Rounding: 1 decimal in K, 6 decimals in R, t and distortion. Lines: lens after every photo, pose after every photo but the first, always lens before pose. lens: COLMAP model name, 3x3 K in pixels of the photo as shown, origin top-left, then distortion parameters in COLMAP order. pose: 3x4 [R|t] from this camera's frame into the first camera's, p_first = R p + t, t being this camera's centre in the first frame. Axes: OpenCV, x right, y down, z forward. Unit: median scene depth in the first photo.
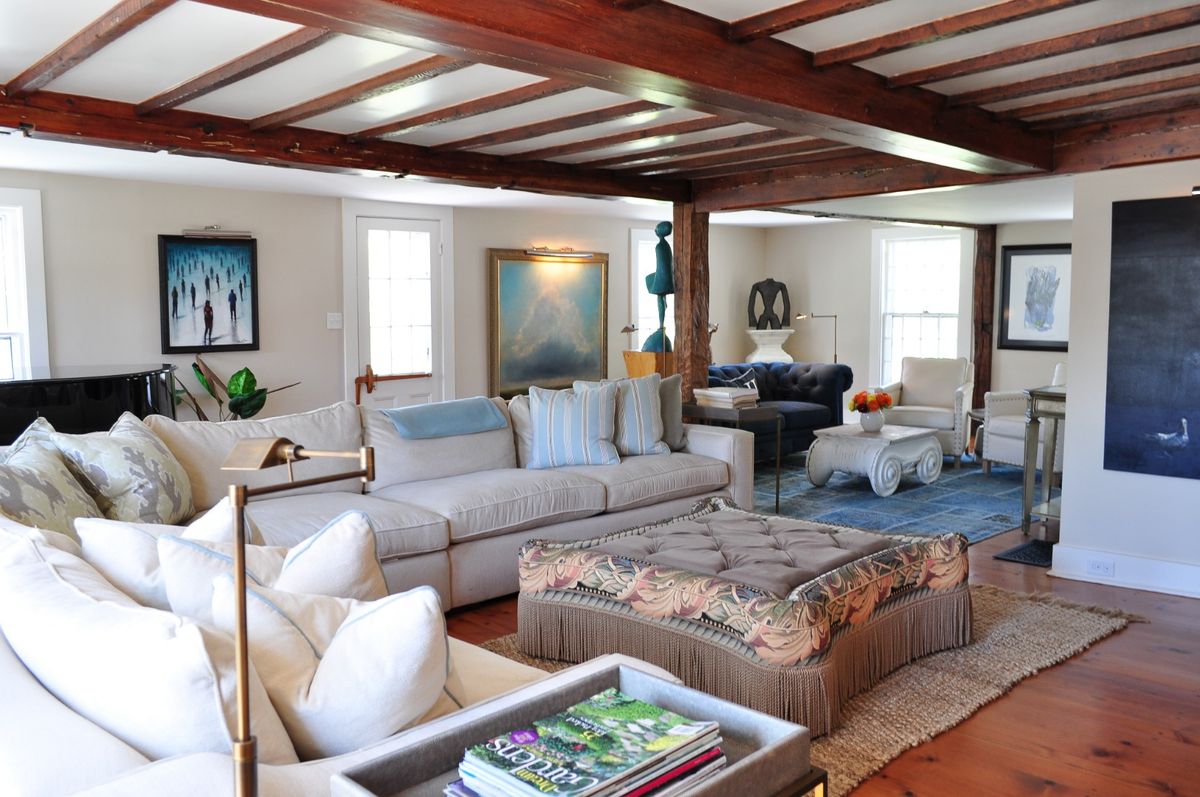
lens RADIAL K [[939.8, 0, 598.1], [0, 939.8, 399.2], [0, 0, 1]] dist [-0.027974, 0.005141]
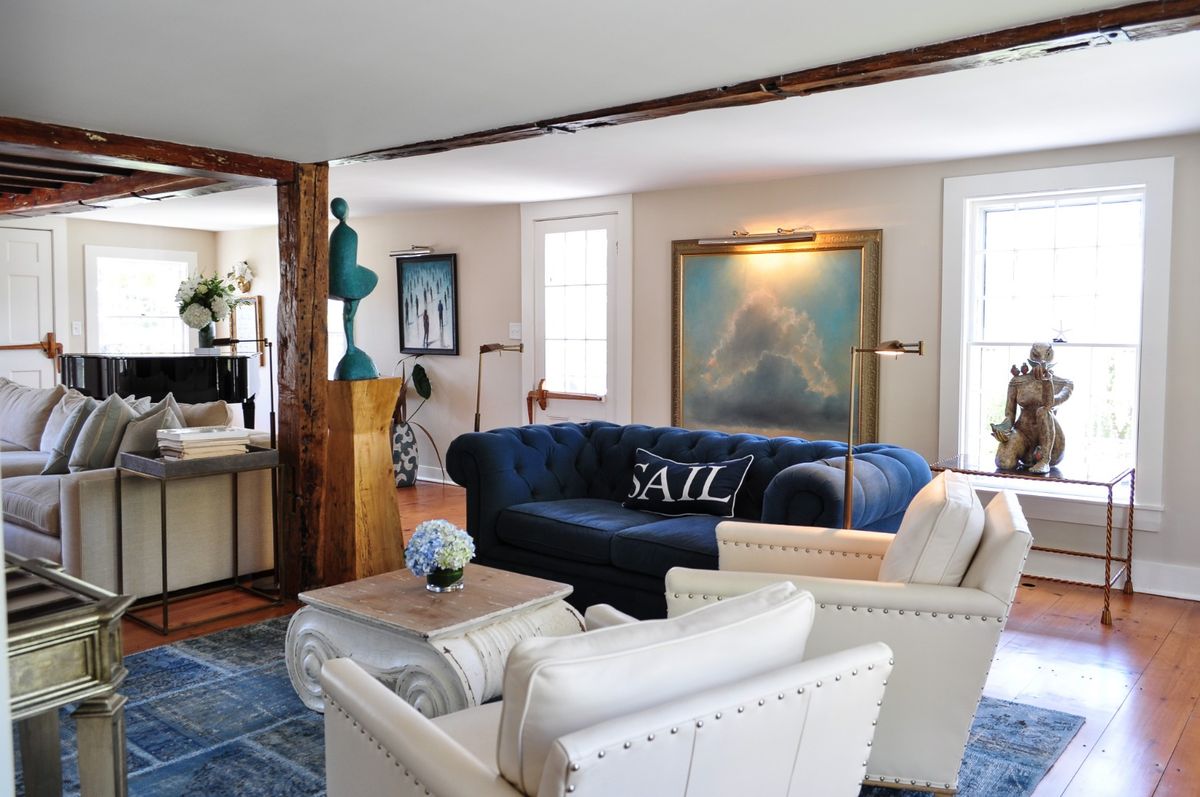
lens RADIAL K [[939.8, 0, 604.7], [0, 939.8, 390.7], [0, 0, 1]] dist [-0.027974, 0.005141]
pose [[0.164431, 0.097504, -0.981558, 0.654321], [-0.091659, 0.992307, 0.083217, -0.104236], [0.982121, 0.076286, 0.172104, 0.865795]]
